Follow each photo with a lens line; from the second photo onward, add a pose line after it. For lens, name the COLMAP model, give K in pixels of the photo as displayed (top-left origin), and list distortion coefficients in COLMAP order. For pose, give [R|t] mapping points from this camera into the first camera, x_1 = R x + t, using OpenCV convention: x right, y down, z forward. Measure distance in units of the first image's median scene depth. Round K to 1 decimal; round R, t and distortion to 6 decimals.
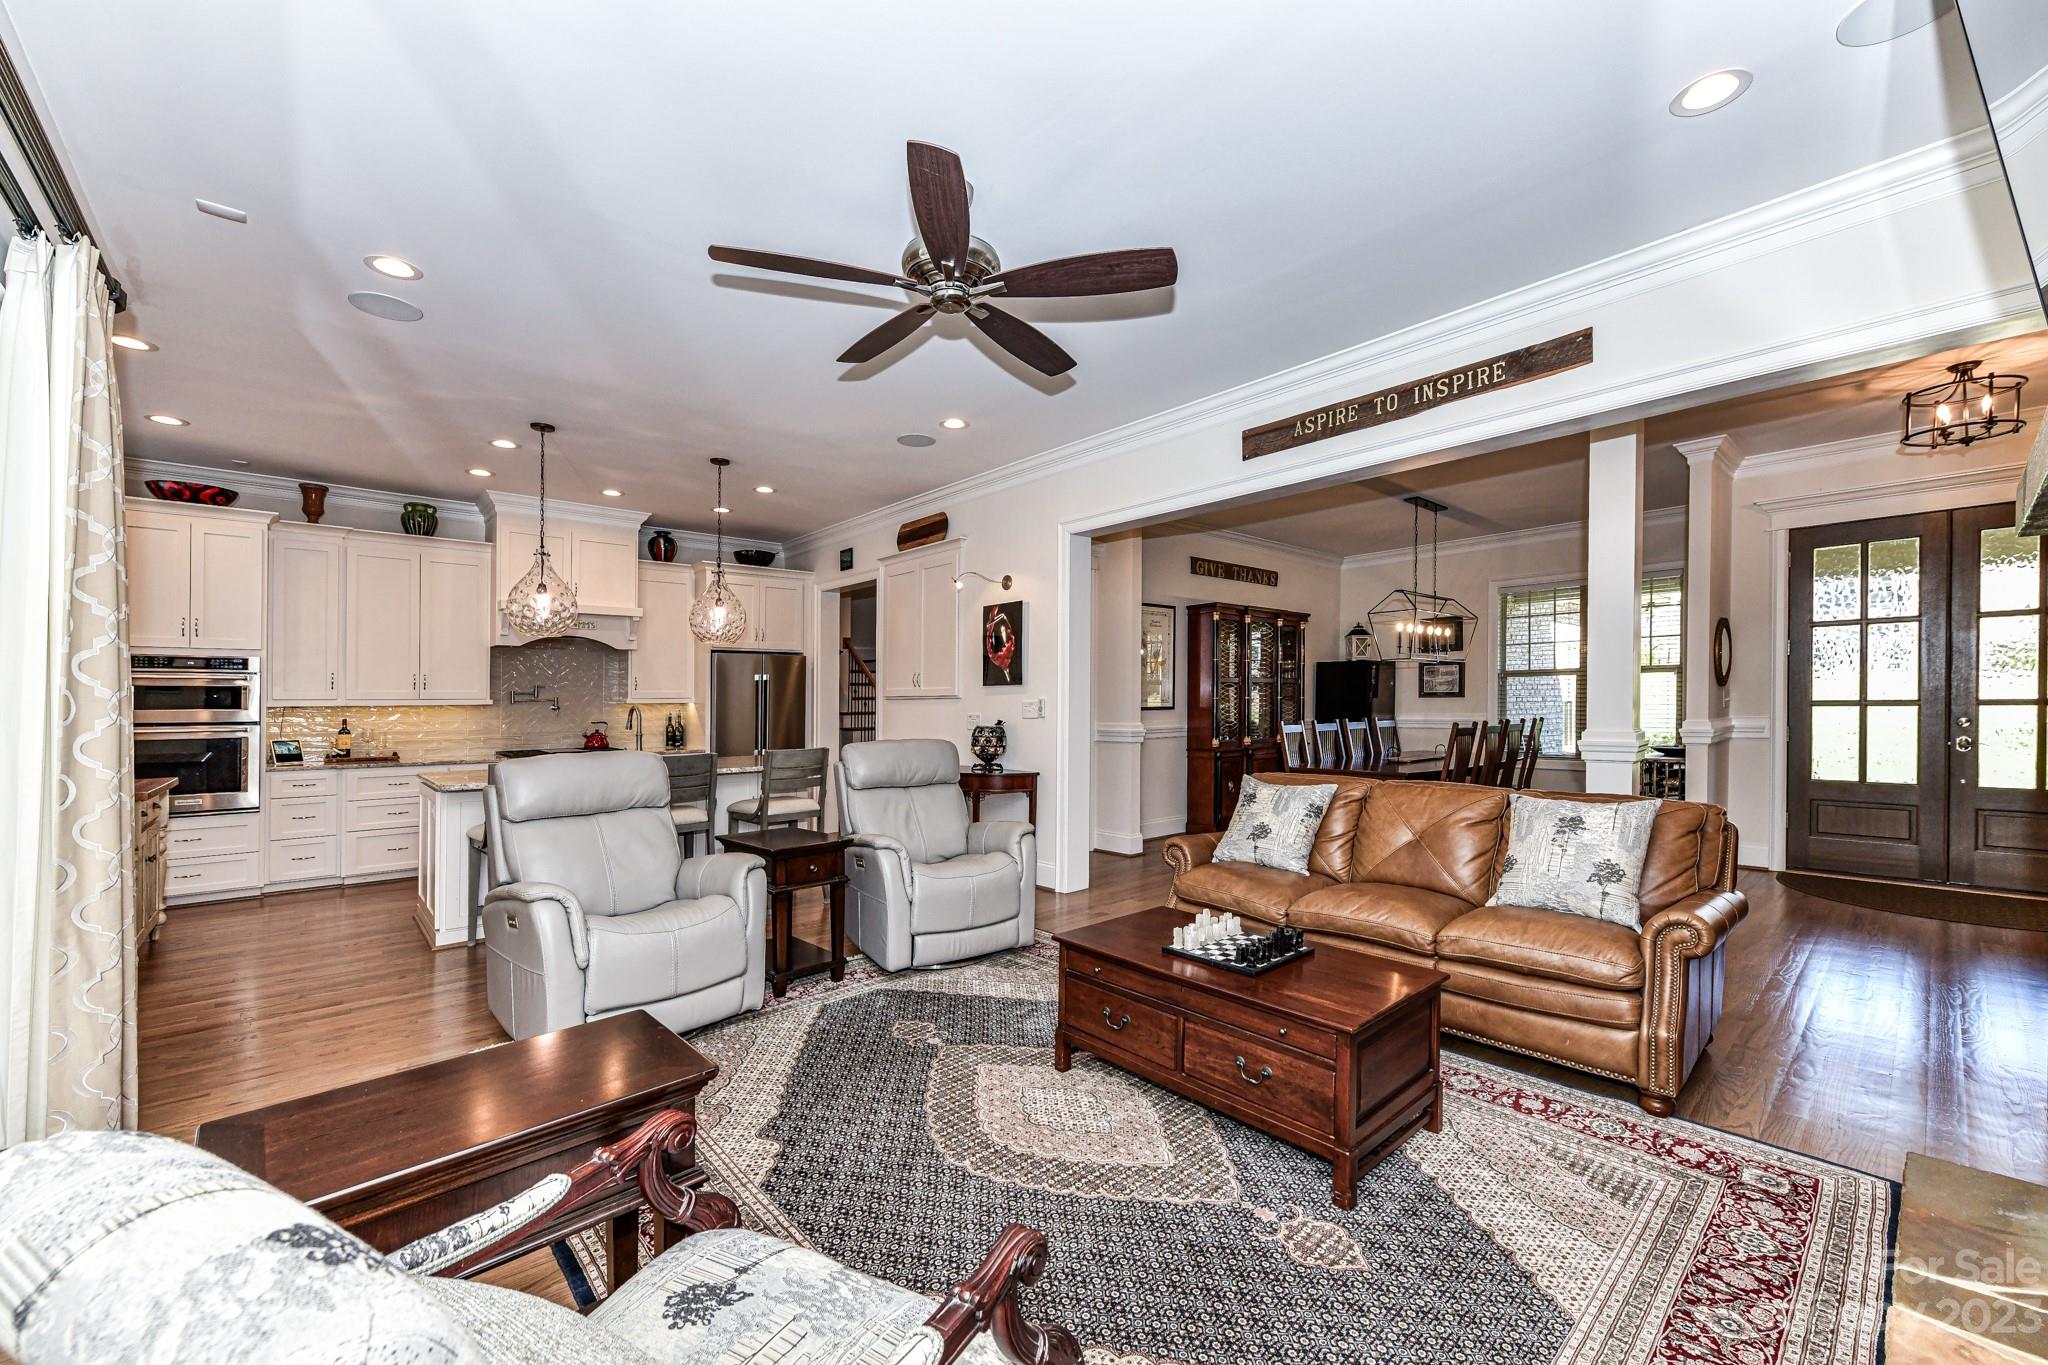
lens RADIAL K [[813.0, 0, 1030.4], [0, 813.0, 688.6], [0, 0, 1]] dist [0.000772, -0.000002]
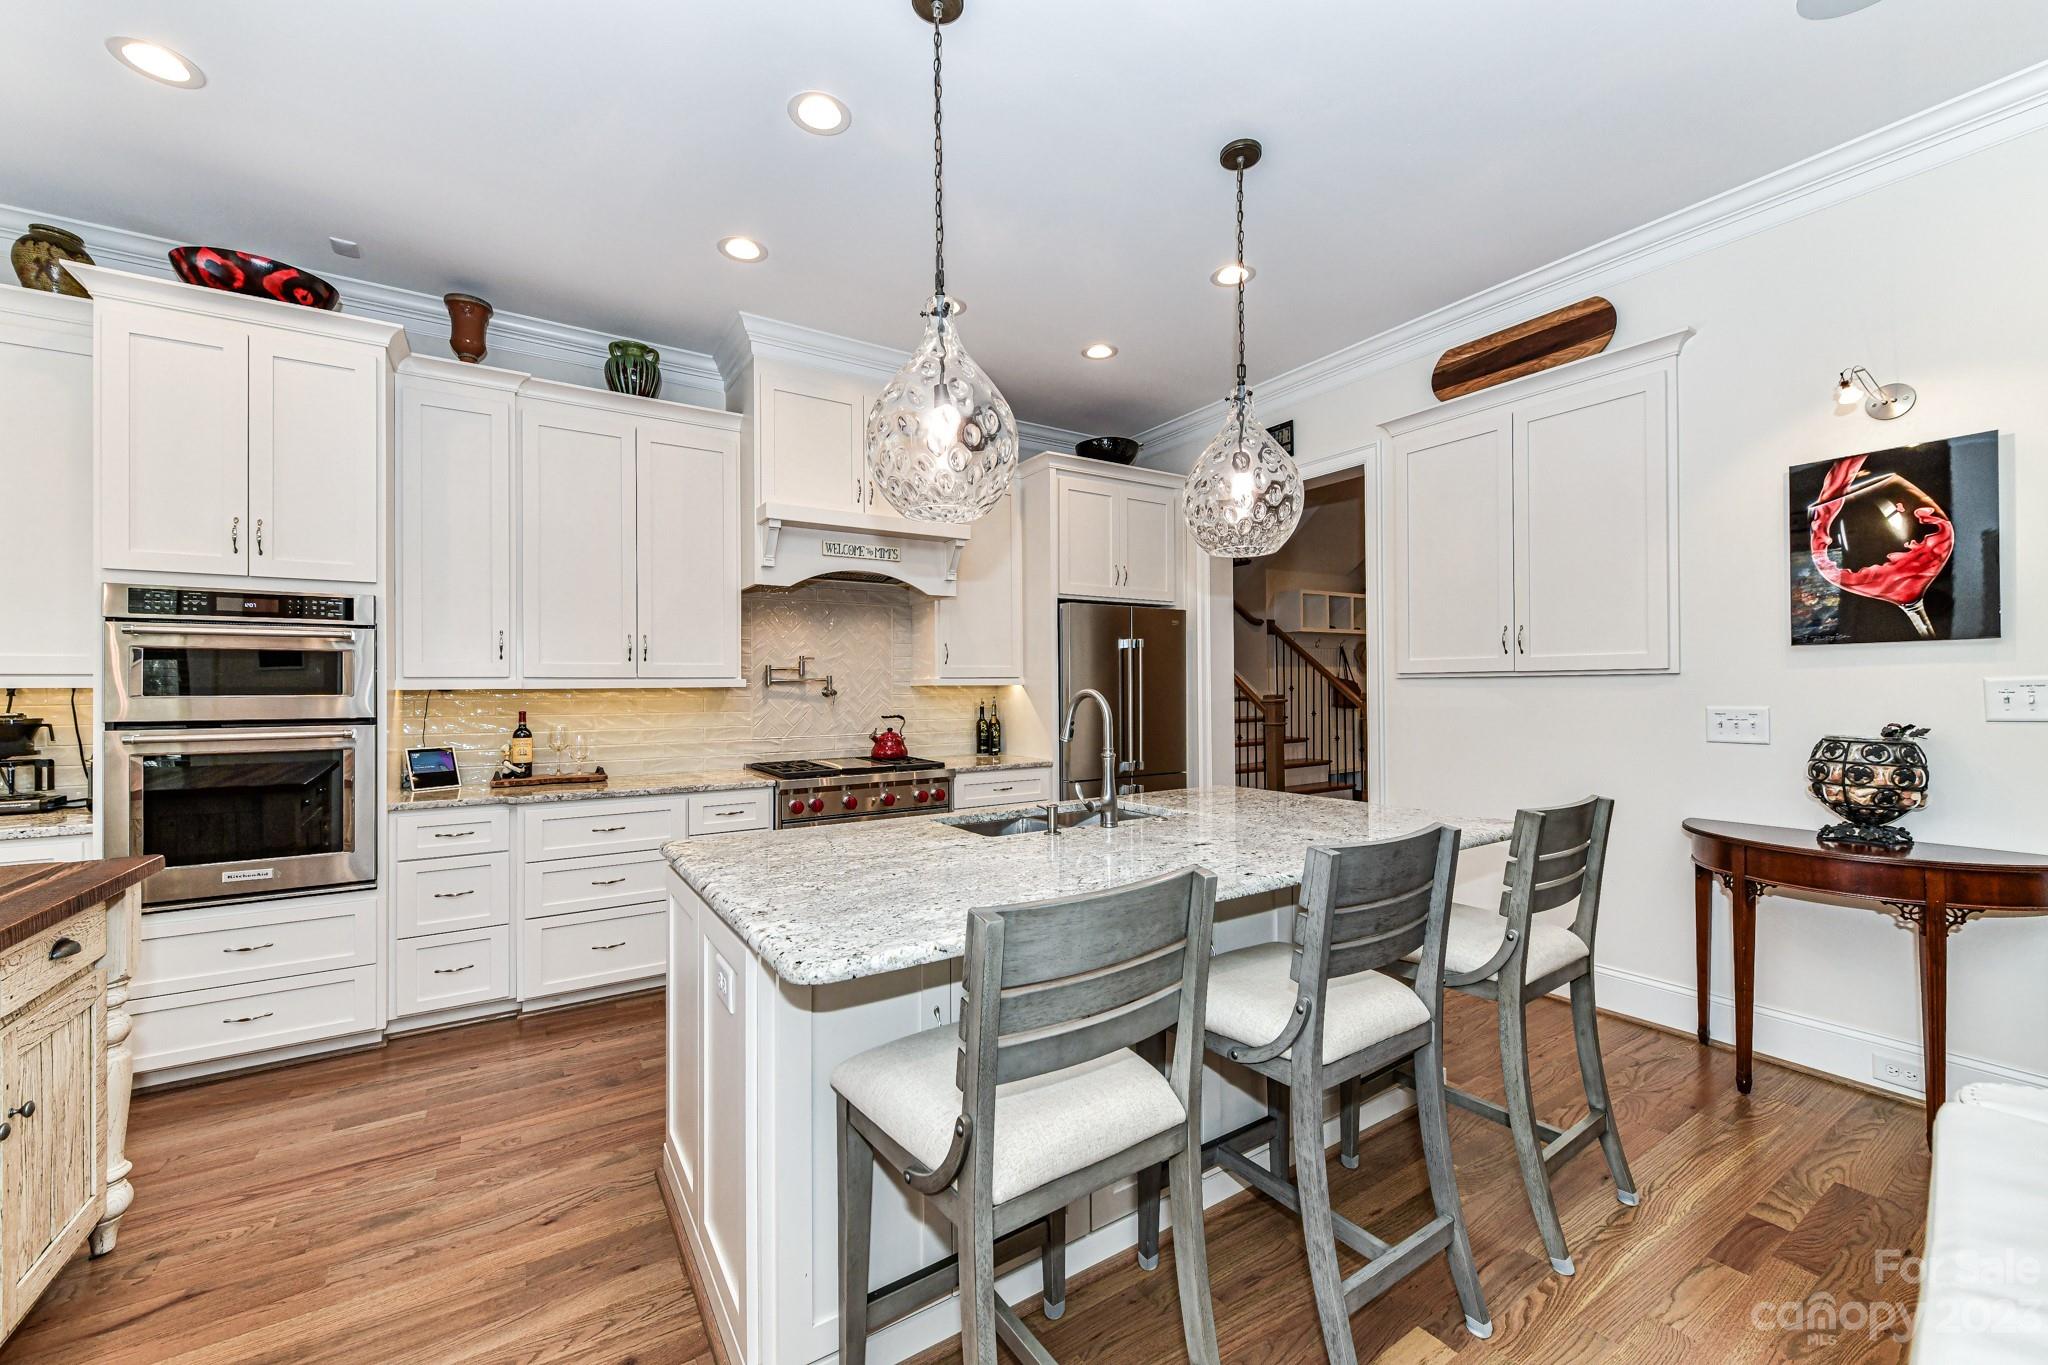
lens RADIAL K [[813.0, 0, 1023.4], [0, 813.0, 684.6], [0, 0, 1]] dist [0.000772, -0.000002]
pose [[0.986466, 0.000897, -0.163966, -0.404393], [0.001558, 0.999889, 0.014847, 0.010651], [0.163961, -0.014902, 0.986354, 0.497937]]
